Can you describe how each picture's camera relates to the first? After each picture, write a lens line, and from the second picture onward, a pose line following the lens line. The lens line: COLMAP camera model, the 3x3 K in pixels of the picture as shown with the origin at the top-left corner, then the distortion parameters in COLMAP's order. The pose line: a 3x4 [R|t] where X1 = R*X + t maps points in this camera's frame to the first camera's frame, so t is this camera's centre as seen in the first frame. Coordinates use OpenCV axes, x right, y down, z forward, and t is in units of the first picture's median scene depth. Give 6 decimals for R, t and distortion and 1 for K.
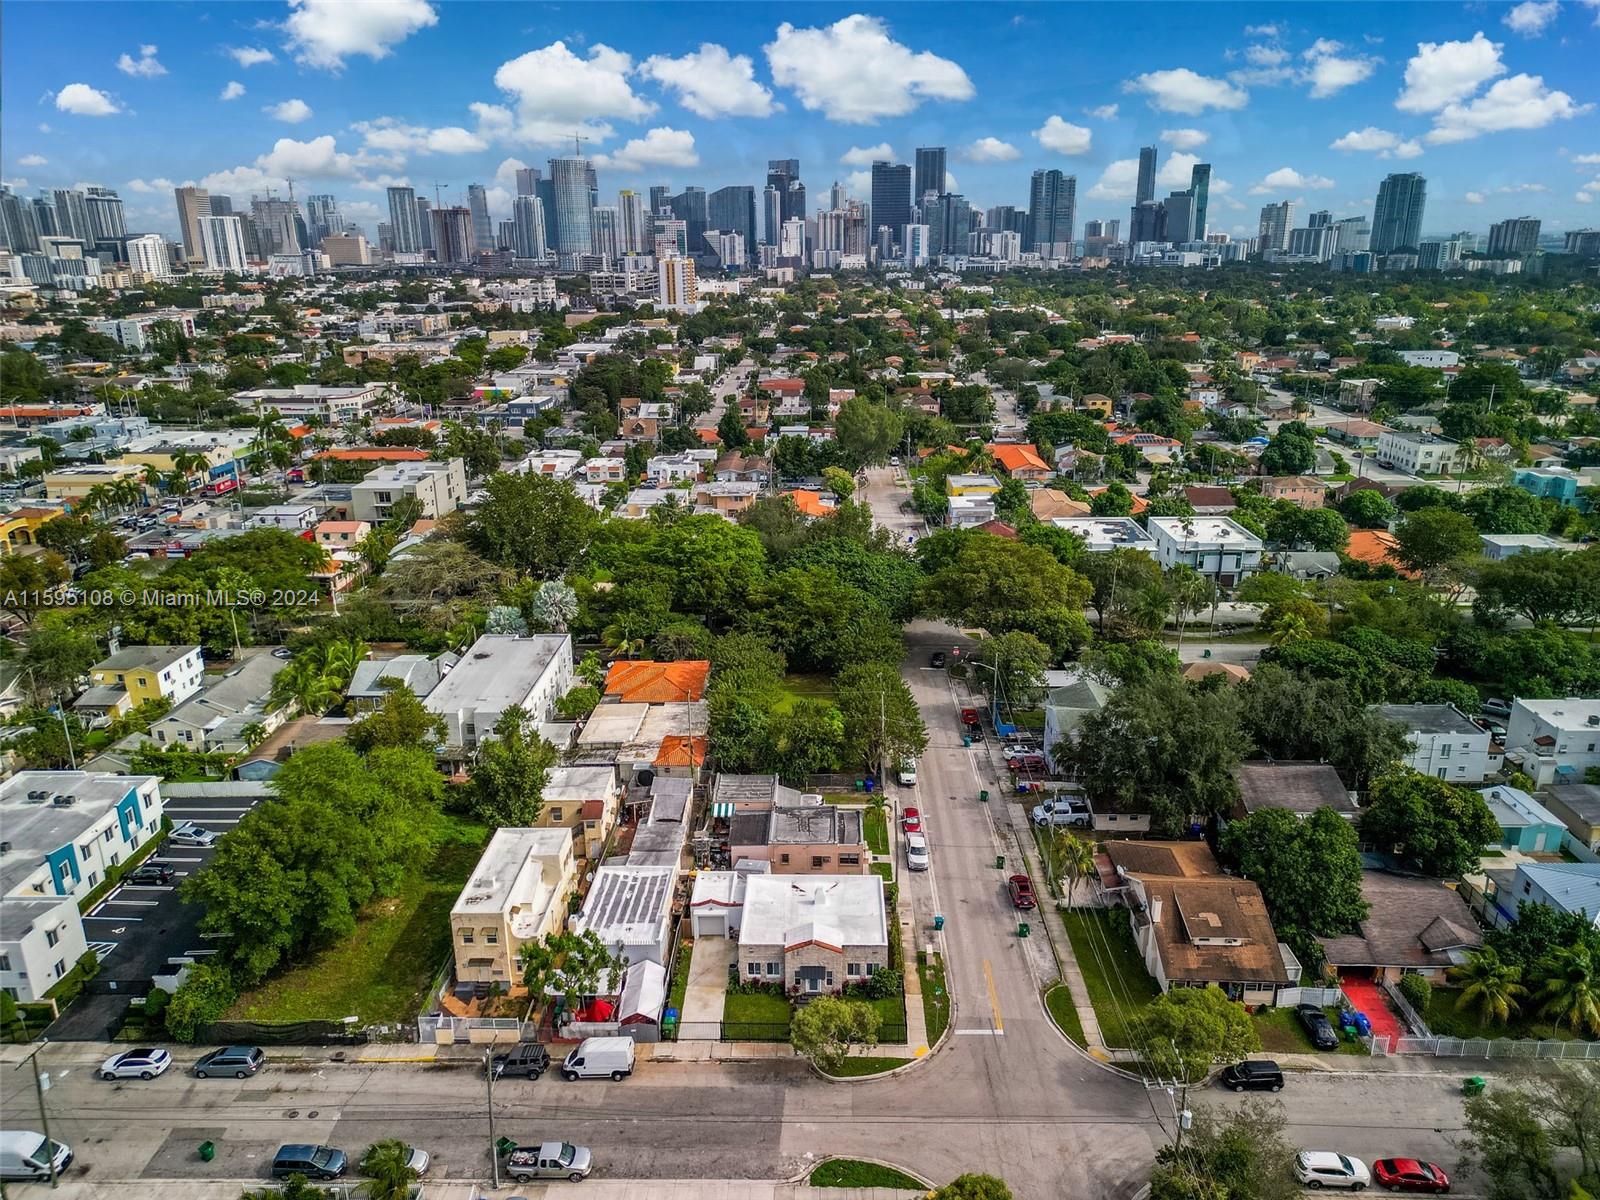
lens RADIAL K [[1118.3, 0, 793.9], [0, 1118.3, 607.8], [0, 0, 1]] dist [0.079566, -0.068869]
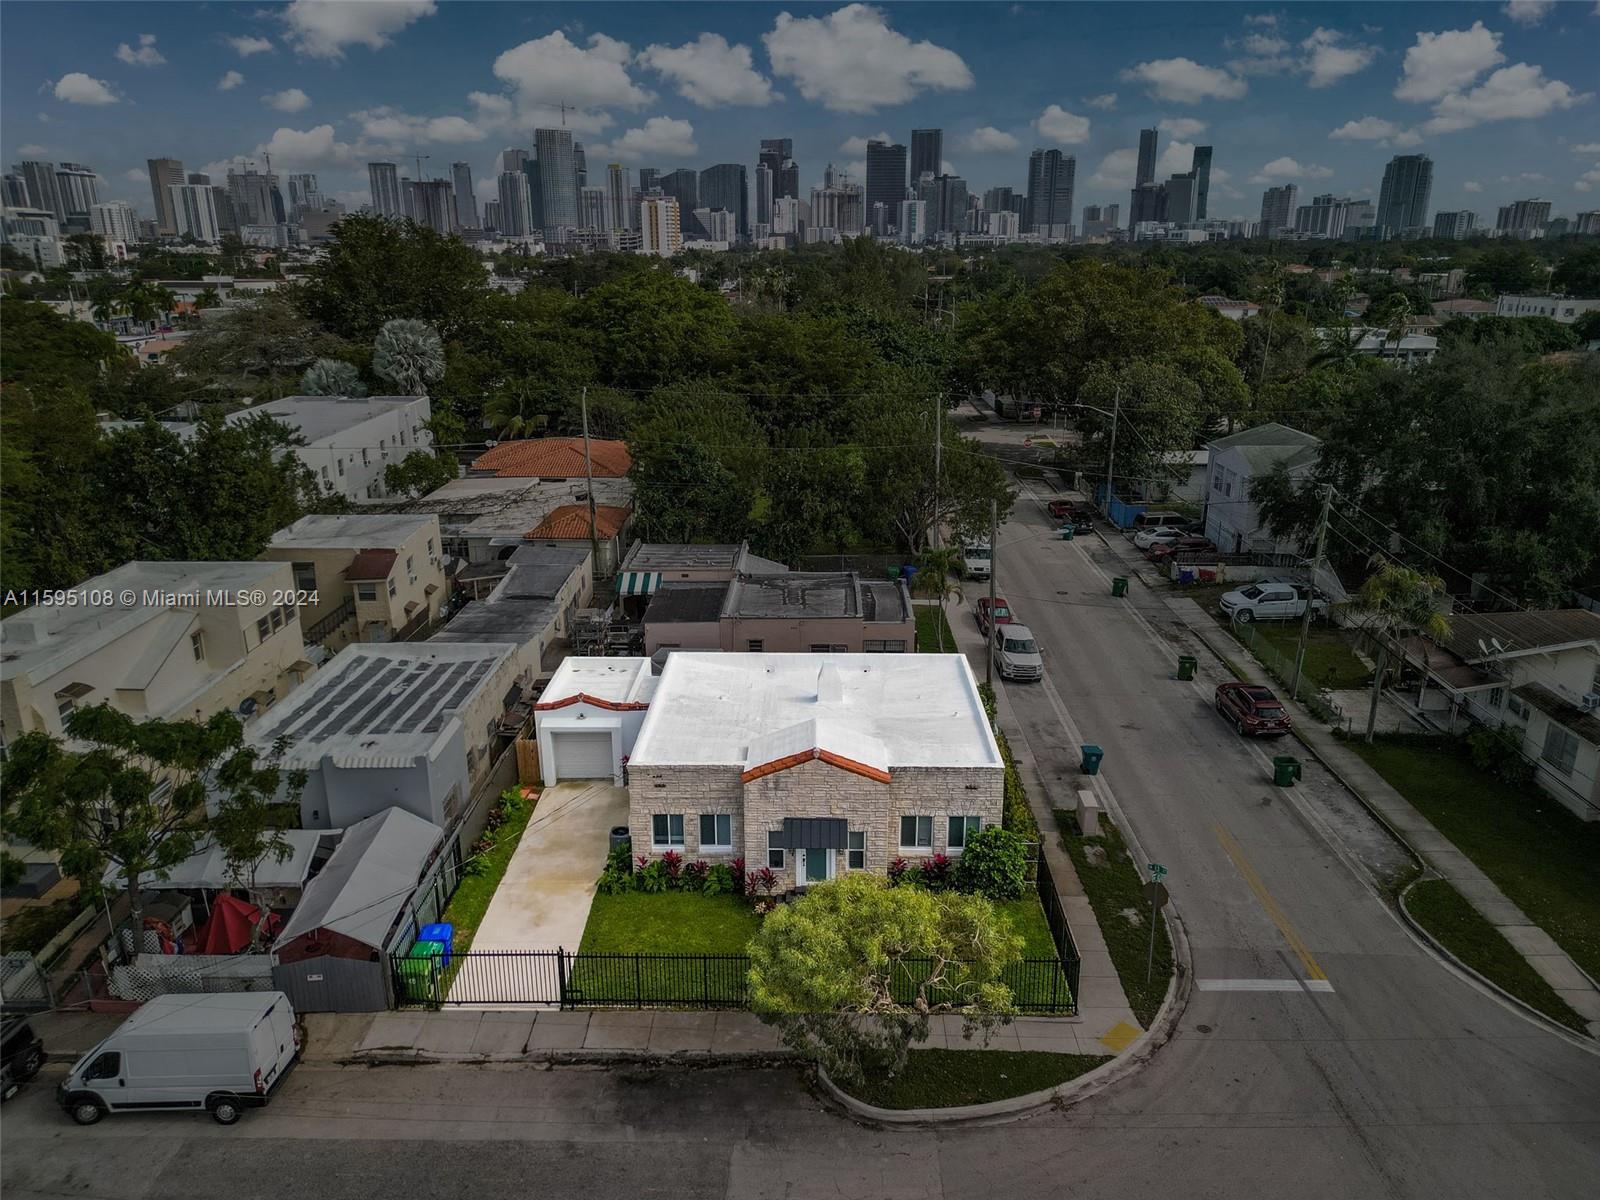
lens RADIAL K [[1118.3, 0, 795.6], [0, 1118.3, 601.5], [0, 0, 1]] dist [0.079566, -0.068869]
pose [[0.999941, 0.005280, 0.009523, 0.004535], [-0.005213, 0.999962, -0.006984, 0.184696], [-0.009559, 0.006934, 0.999930, 0.459230]]
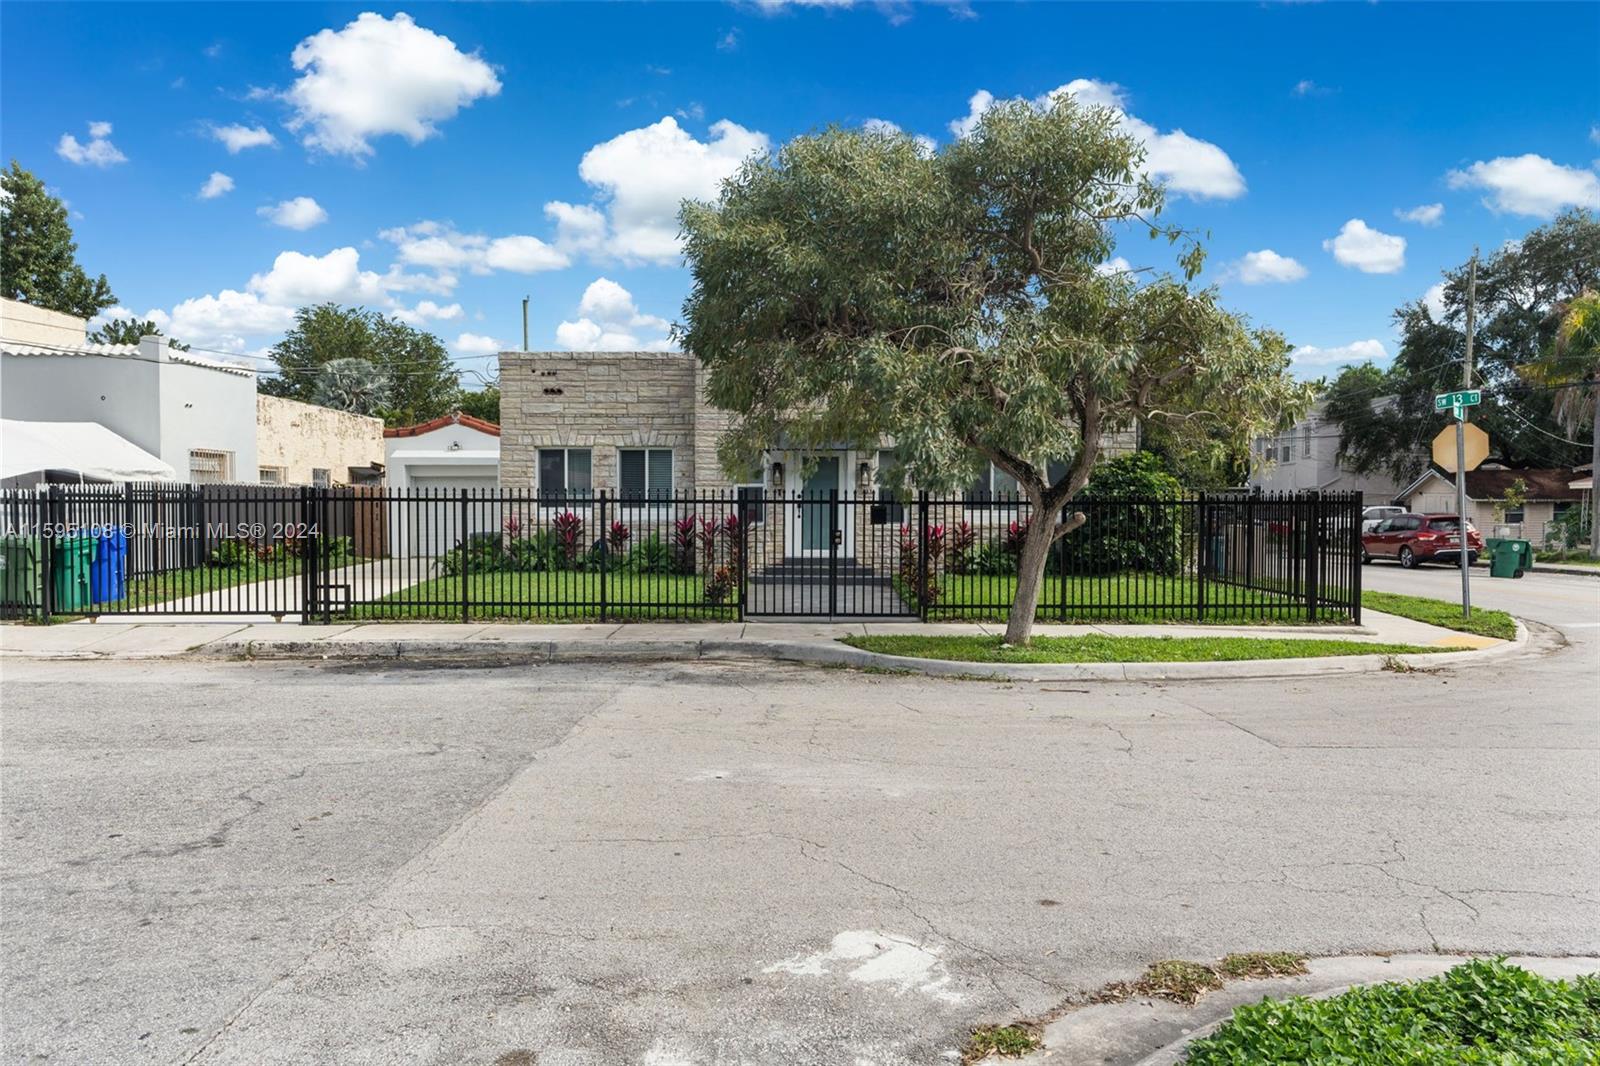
lens RADIAL K [[1113.2, 0, 801.6], [0, 1113.2, 531.0], [0, 0, 1]] dist [-0.001148, -0.003128]
pose [[0.999481, 0.009846, 0.030666, 0.005114], [-0.000693, 0.958486, -0.285139, 0.301986], [-0.032201, 0.284970, 0.957995, 0.597743]]
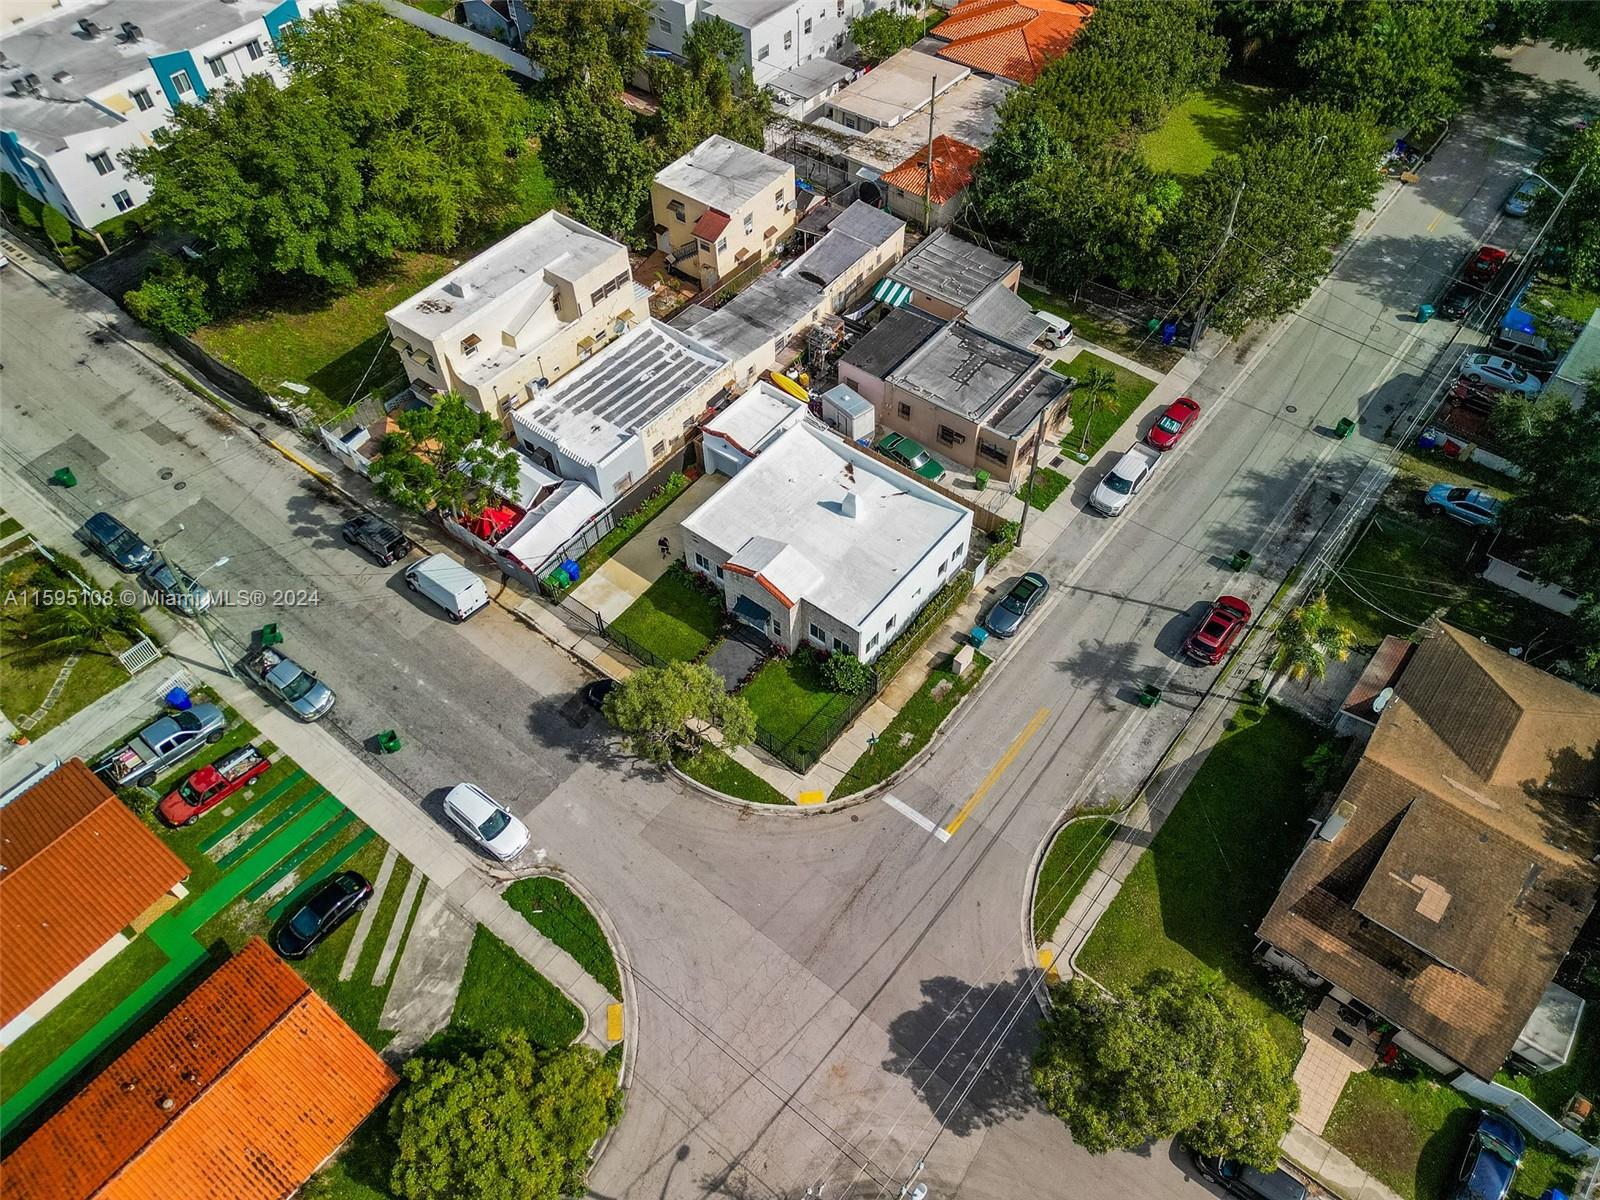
lens RADIAL K [[1118.3, 0, 793.2], [0, 1118.3, 604.6], [0, 0, 1]] dist [0.079566, -0.068869]
pose [[0.800004, 0.470757, -0.371996, 0.207922], [-0.179882, 0.779663, 0.599806, -0.056087], [0.572395, -0.412932, 0.708415, 0.415878]]
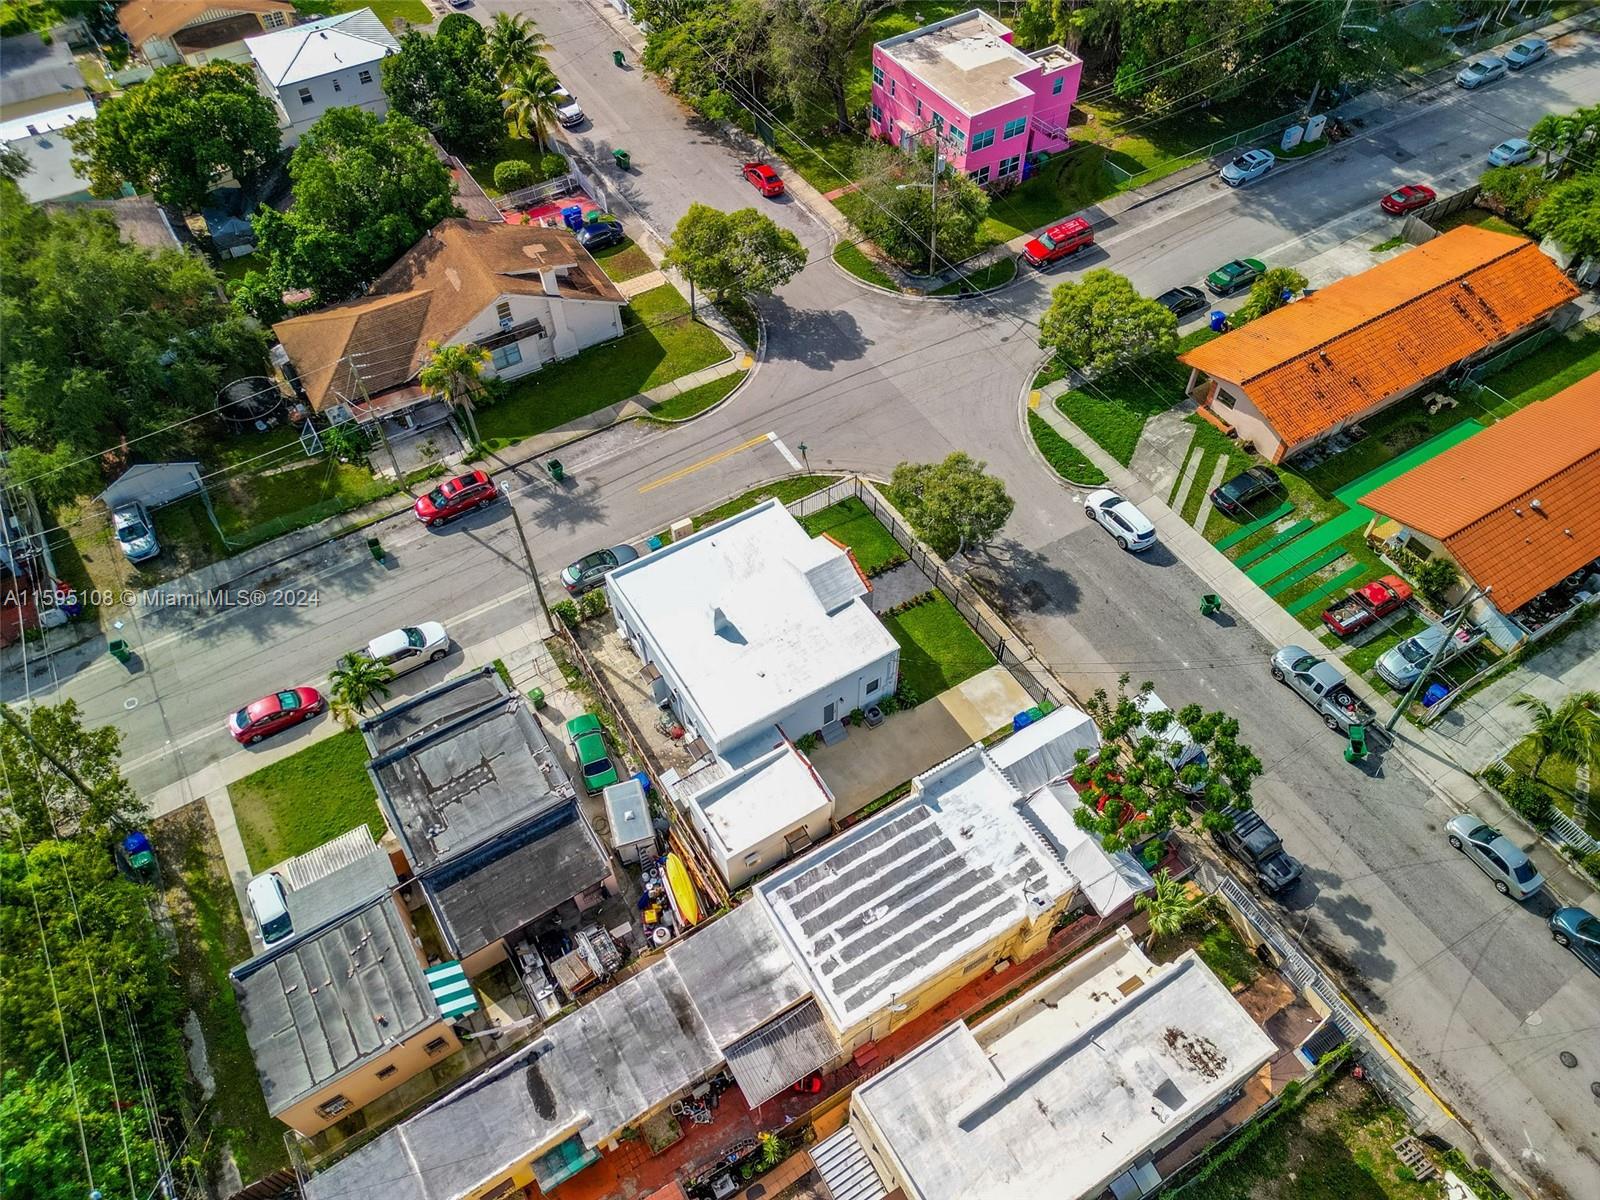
lens RADIAL K [[1118.3, 0, 800.7], [0, 1118.3, 605.4], [0, 0, 1]] dist [0.079566, -0.068869]
pose [[-0.545543, -0.650282, 0.528693, -0.245691], [0.282236, 0.451438, 0.846491, -0.180696], [-0.789130, 0.611013, -0.062746, 0.809101]]
